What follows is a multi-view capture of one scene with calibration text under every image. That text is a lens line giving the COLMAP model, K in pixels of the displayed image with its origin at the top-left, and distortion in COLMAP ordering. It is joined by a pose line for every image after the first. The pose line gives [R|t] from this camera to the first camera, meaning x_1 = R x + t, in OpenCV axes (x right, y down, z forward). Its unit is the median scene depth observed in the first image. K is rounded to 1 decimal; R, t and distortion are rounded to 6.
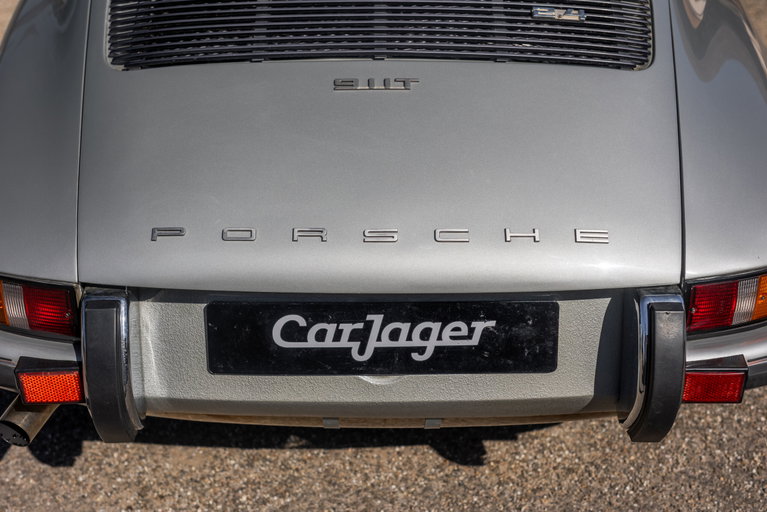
lens RADIAL K [[1080.2, 0, 384.7], [0, 1080.2, 256.4], [0, 0, 1]] dist [-0.007926, 0.006129]
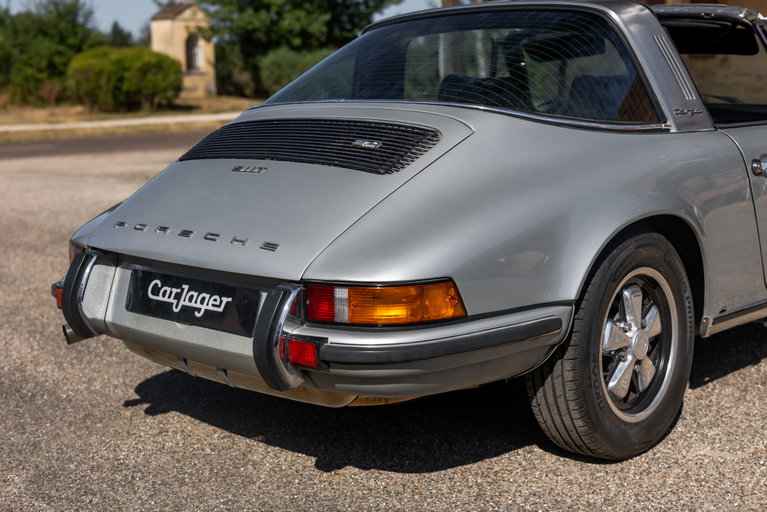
lens RADIAL K [[1096.4, 0, 383.6], [0, 1096.4, 256.6], [0, 0, 1]] dist [-0.000832, -0.040719]
pose [[0.728514, 0.091281, -0.678922, 1.385934], [-0.319736, 0.921814, -0.219153, 0.291120], [0.605835, 0.376732, 0.700740, -0.043959]]
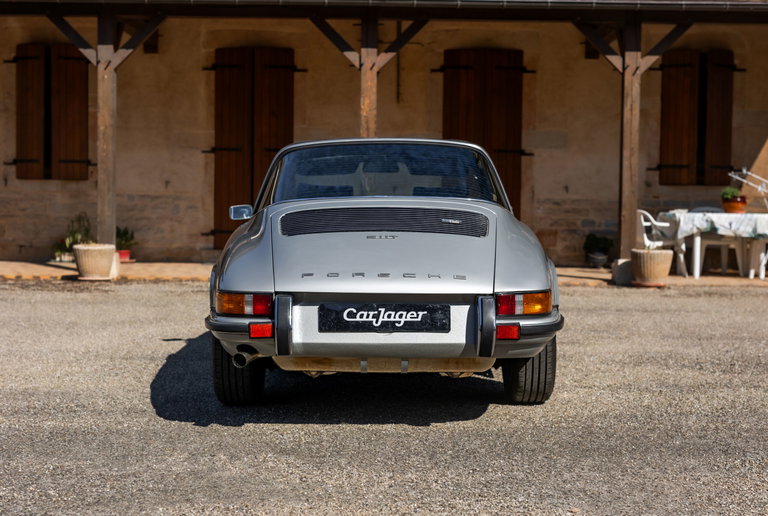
lens RADIAL K [[1179.2, 0, 385.8], [0, 1179.2, 255.7], [0, 0, 1]] dist [-0.002514, -0.036864]
pose [[0.999996, 0.000586, -0.002704, 0.008739], [-0.001751, 0.890692, -0.454605, 1.267115], [0.002142, 0.454608, 0.890689, -1.670734]]
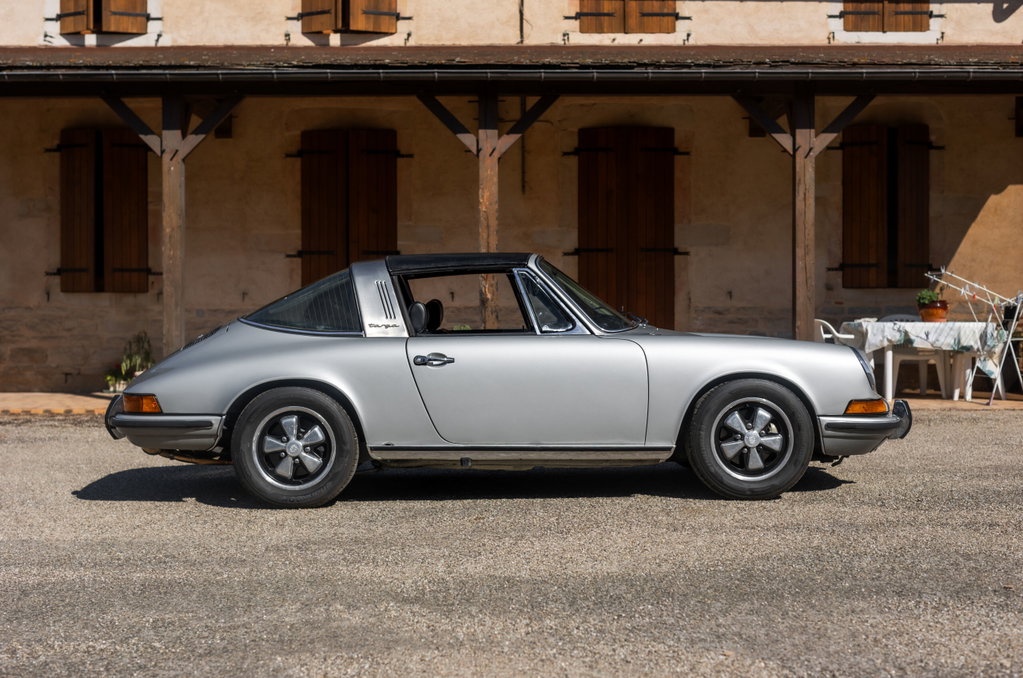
lens RADIAL K [[1499.1, 0, 507.2], [0, 1499.1, 321.3], [0, 0, 1]] dist [-0.015027, 0.014826]
pose [[0.999897, -0.014032, -0.002935, -0.009530], [0.010812, 0.872563, -0.488382, 1.450604], [0.009414, 0.488300, 0.872625, -2.036820]]
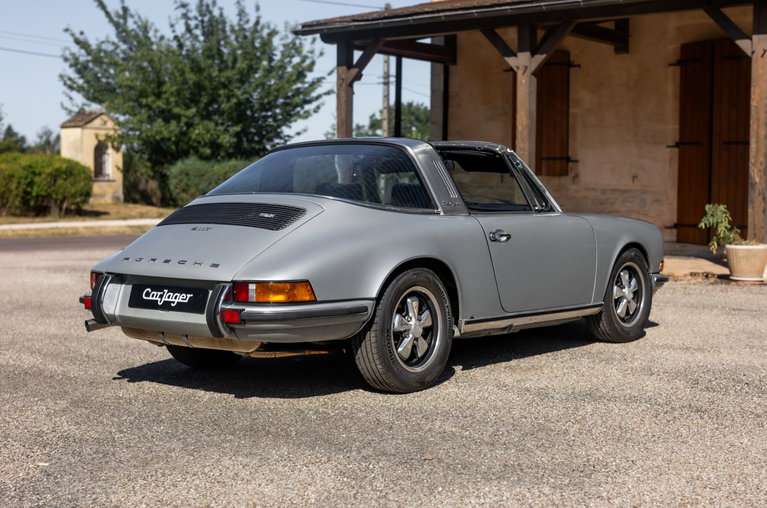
lens RADIAL K [[1147.7, 0, 405.6], [0, 1147.7, 252.8], [0, 0, 1]] dist [-0.009478, -0.011772]
pose [[0.792594, 0.029605, -0.609031, 2.548843], [-0.300490, 0.888076, -0.347890, 0.901433], [0.530566, 0.458743, 0.712779, -1.045068]]
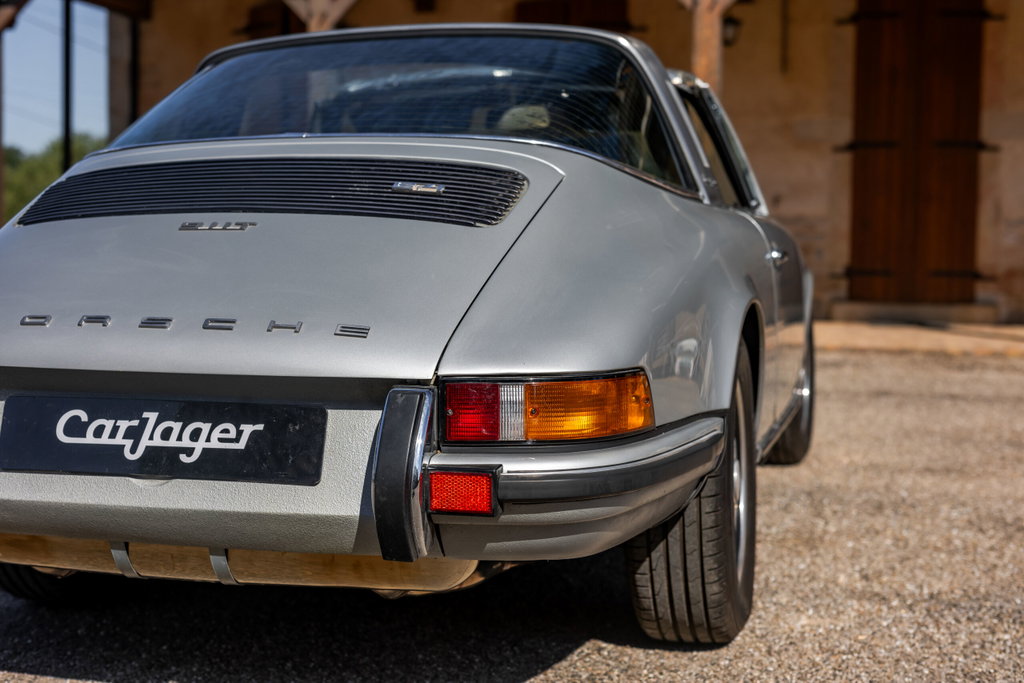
lens RADIAL K [[1438.2, 0, 515.0], [0, 1438.2, 336.6], [0, 0, 1]] dist [0.009571, -0.015784]
pose [[0.967312, 0.016357, -0.253059, 0.648916], [-0.125697, 0.897627, -0.422453, 0.508206], [0.220243, 0.440453, 0.870342, -0.114791]]
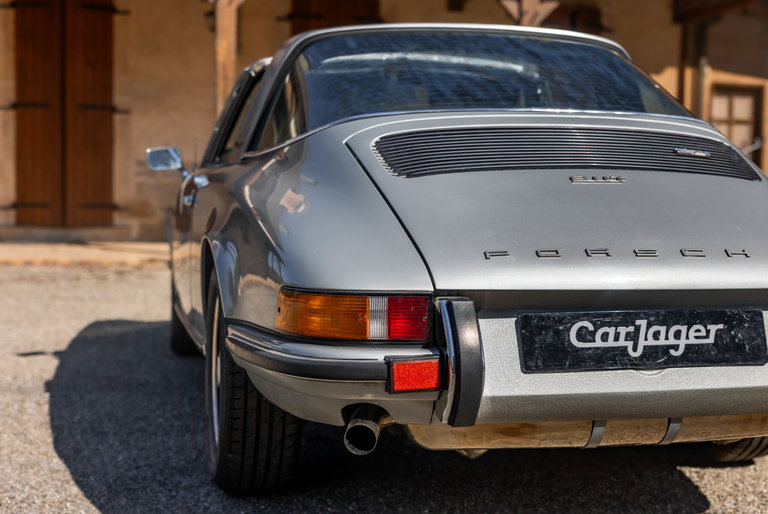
lens RADIAL K [[1117.9, 0, 393.5], [0, 1117.9, 257.7], [0, 0, 1]] dist [0.019784, -0.043451]
pose [[0.974831, -0.010734, 0.222686, -0.609839], [0.106994, 0.898824, -0.425049, 0.535796], [-0.195593, 0.438178, 0.877350, -0.184376]]
